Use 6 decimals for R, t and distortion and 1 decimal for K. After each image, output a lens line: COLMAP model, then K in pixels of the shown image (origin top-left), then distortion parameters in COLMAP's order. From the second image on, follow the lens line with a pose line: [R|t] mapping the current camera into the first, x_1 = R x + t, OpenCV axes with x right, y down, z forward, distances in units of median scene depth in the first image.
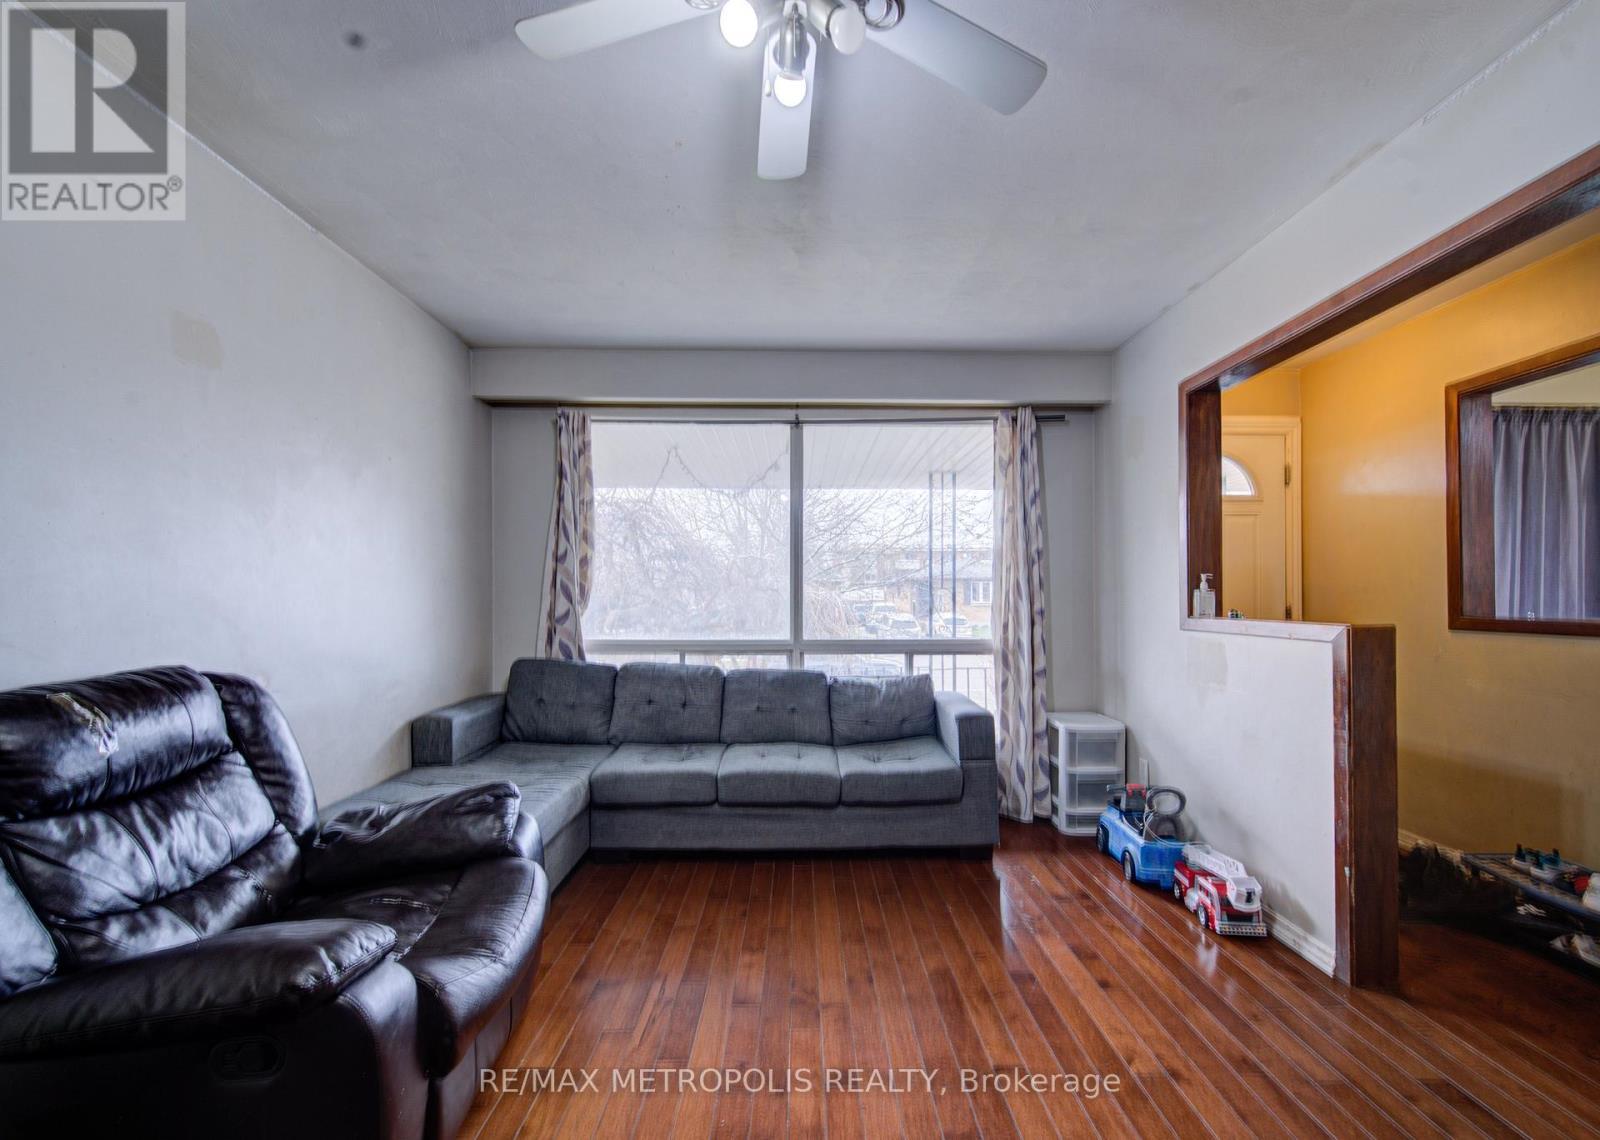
lens RADIAL K [[674.9, 0, 808.5], [0, 674.9, 578.6], [0, 0, 1]] dist [0.000748, -0.000095]
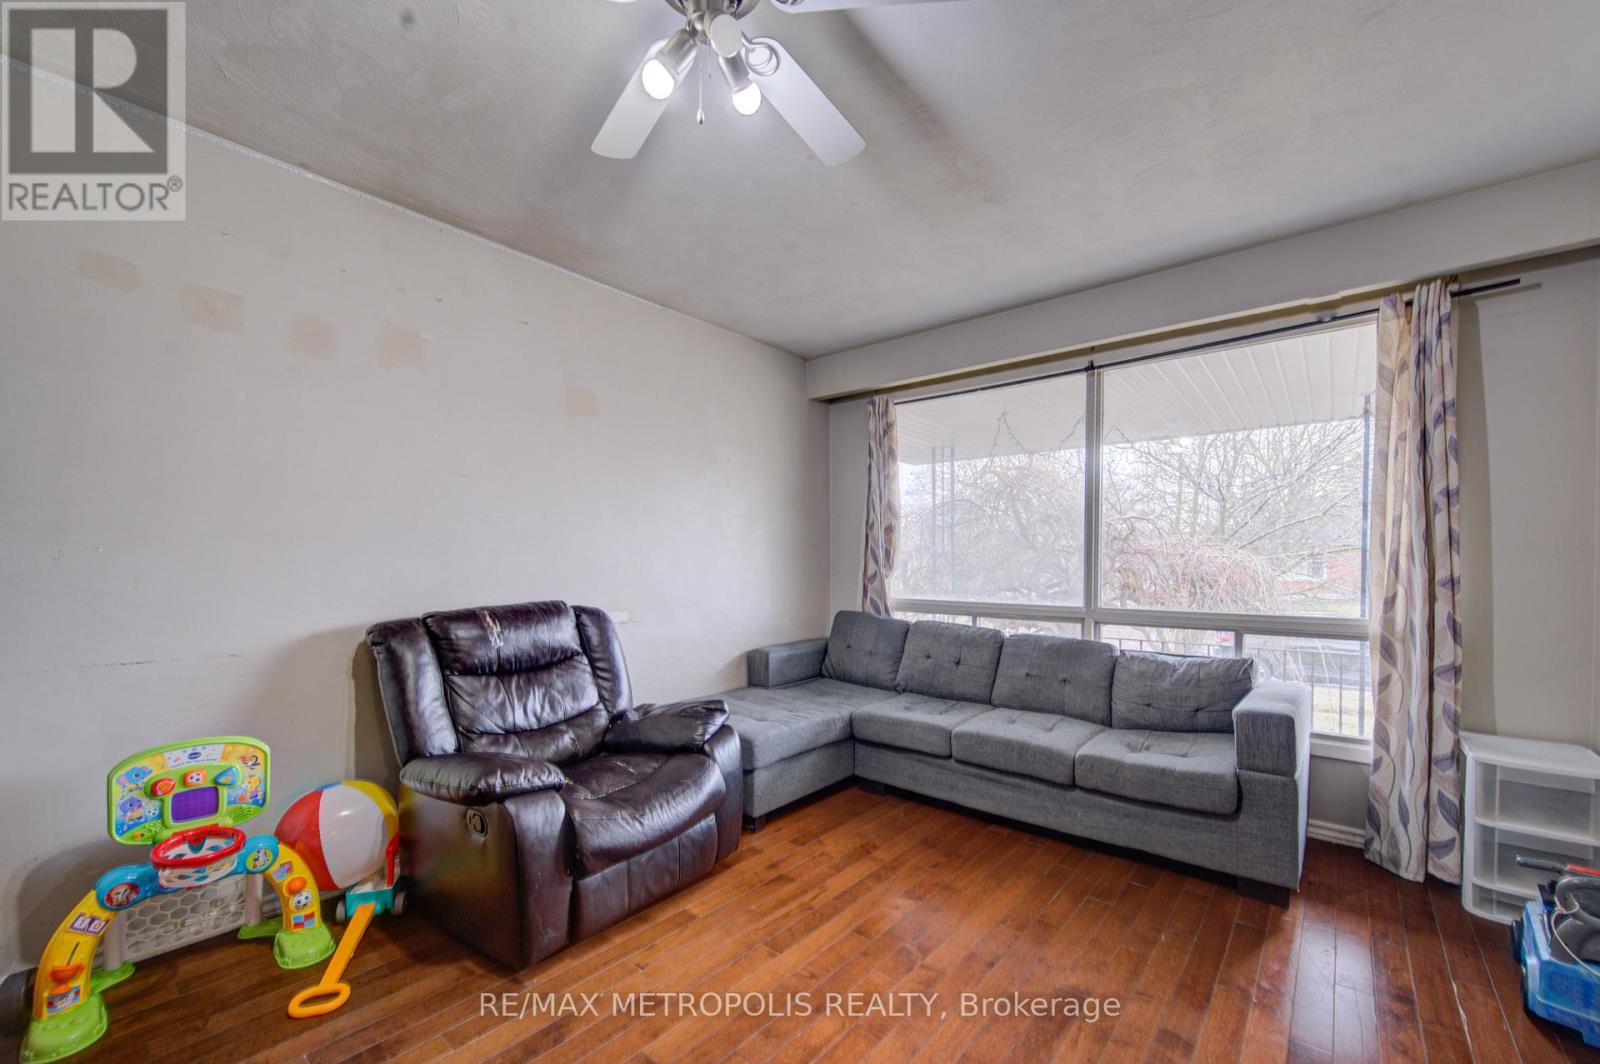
lens RADIAL K [[639.6, 0, 813.1], [0, 639.6, 557.2], [0, 0, 1]] dist [-0.000336, 0.000322]
pose [[0.758792, -0.002386, -0.651328, 0.290407], [0.017570, 0.999704, 0.016806, 0.002733], [0.651095, -0.024196, 0.758610, 0.102883]]
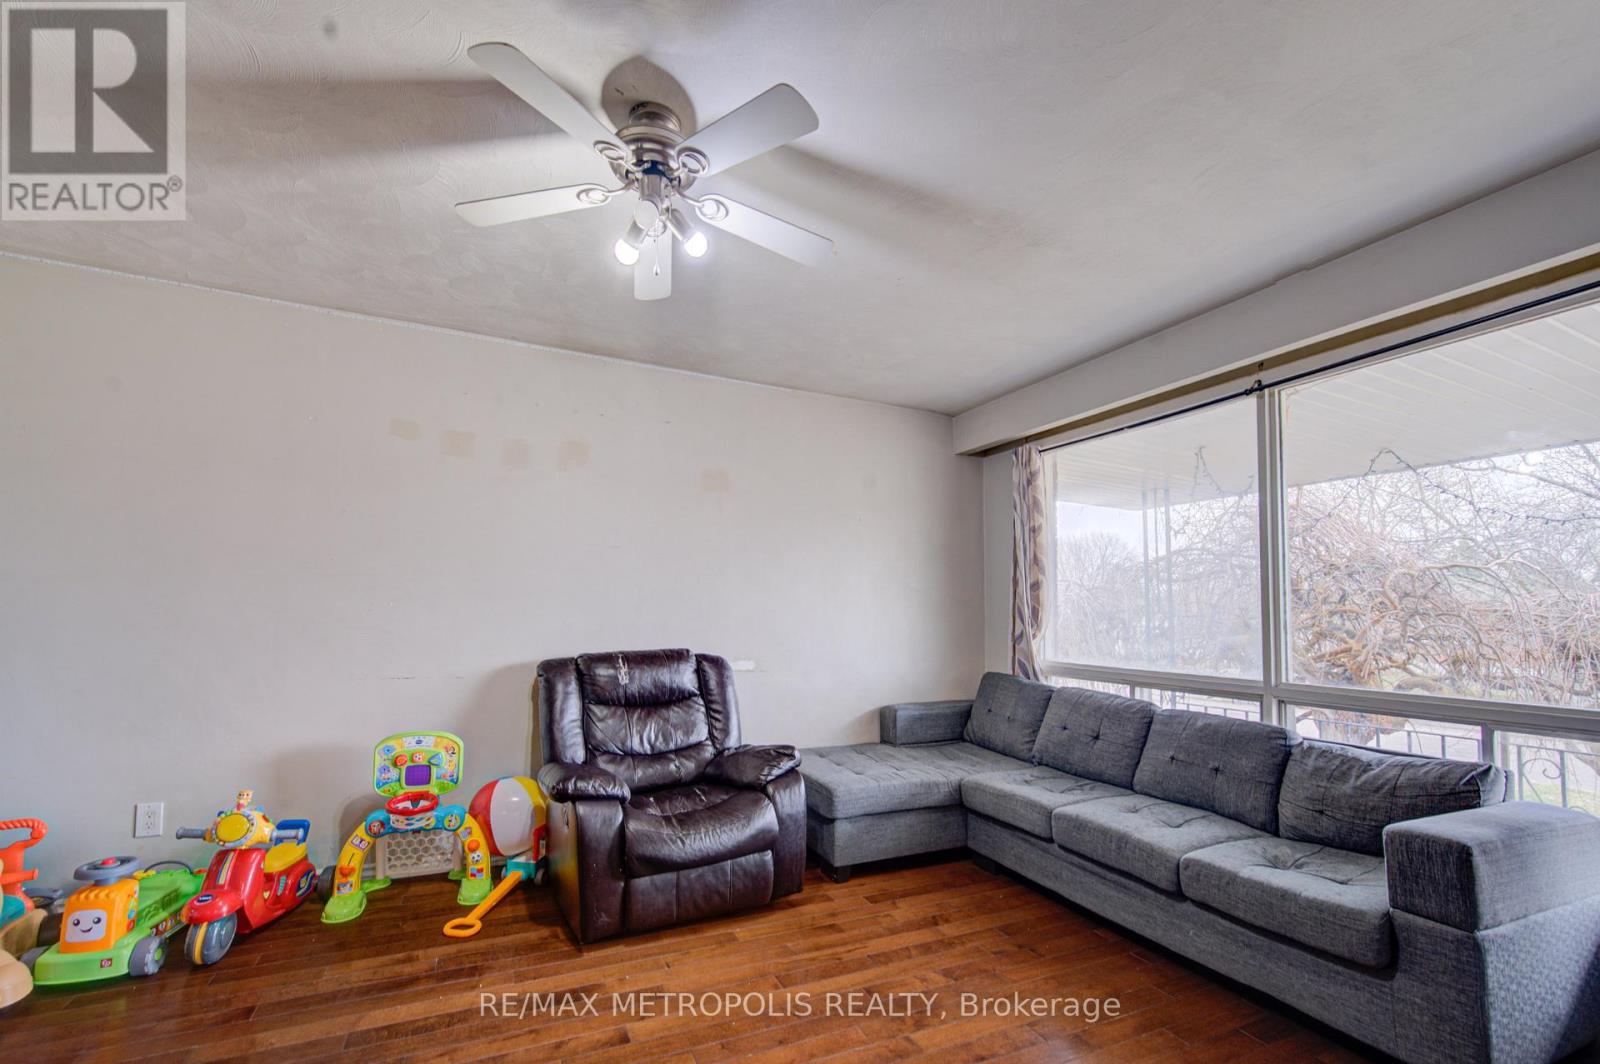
lens RADIAL K [[656.9, 0, 785.0], [0, 656.9, 565.4], [0, 0, 1]] dist [0.001243, -0.000265]
pose [[0.391019, -0.063134, -0.918215, 0.484732], [0.011946, 0.997909, -0.063527, 0.005067], [0.920305, 0.013872, 0.390956, 0.253727]]
